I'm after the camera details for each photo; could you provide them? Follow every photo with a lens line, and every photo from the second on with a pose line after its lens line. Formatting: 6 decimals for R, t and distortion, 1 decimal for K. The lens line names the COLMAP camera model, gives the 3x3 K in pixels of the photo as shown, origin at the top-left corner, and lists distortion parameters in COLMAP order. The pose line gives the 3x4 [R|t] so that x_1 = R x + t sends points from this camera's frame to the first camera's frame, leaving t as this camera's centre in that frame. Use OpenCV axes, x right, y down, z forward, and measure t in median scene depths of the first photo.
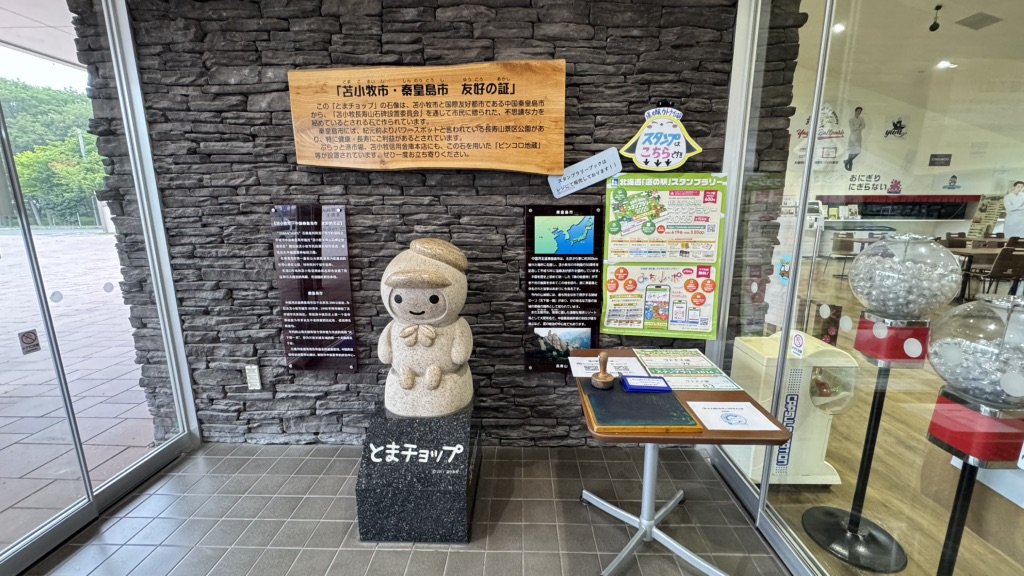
lens RADIAL K [[413.1, 0, 513.3], [0, 413.1, 287.7], [0, 0, 1]] dist [-0.005804, 0.001900]
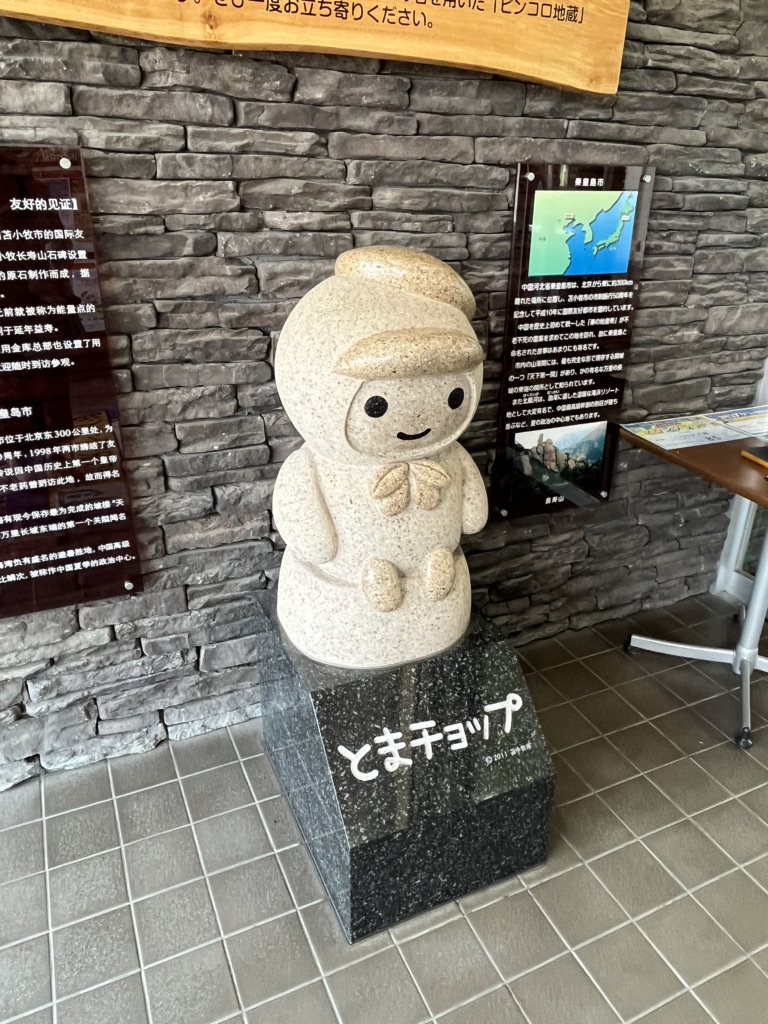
lens RADIAL K [[746.9, 0, 402.0], [0, 746.9, 514.3], [0, 0, 1]] dist [0.010379, -0.020269]
pose [[0.891761, -0.168619, 0.419917, -0.483811], [0.065616, 0.966356, 0.248698, -0.042477], [-0.447724, -0.194226, 0.872823, 0.276766]]
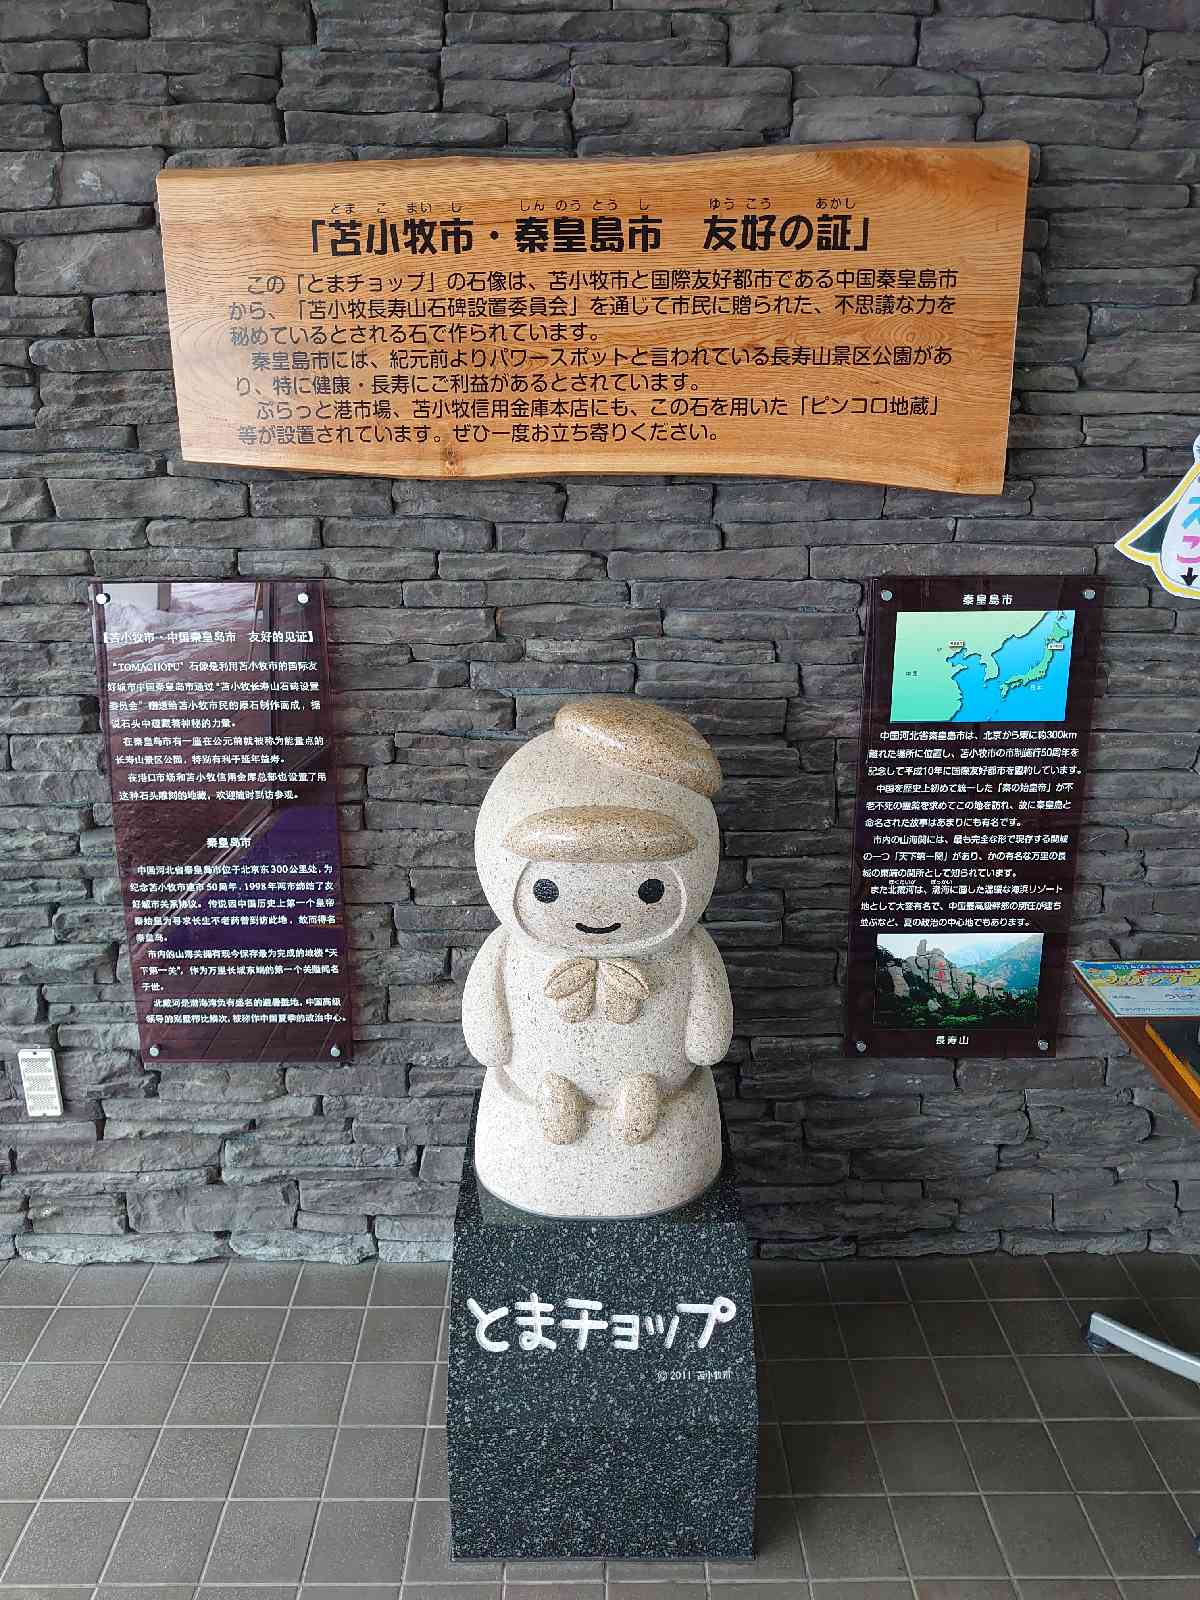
lens RADIAL K [[1268.8, 0, 578.7], [0, 1268.8, 796.7], [0, 0, 1]] dist [-0.012119, -0.016257]
pose [[0.999740, -0.012218, 0.019264, -0.225400], [0.010280, 0.995166, 0.097670, -0.126512], [-0.020365, -0.097447, 0.995032, -0.025478]]
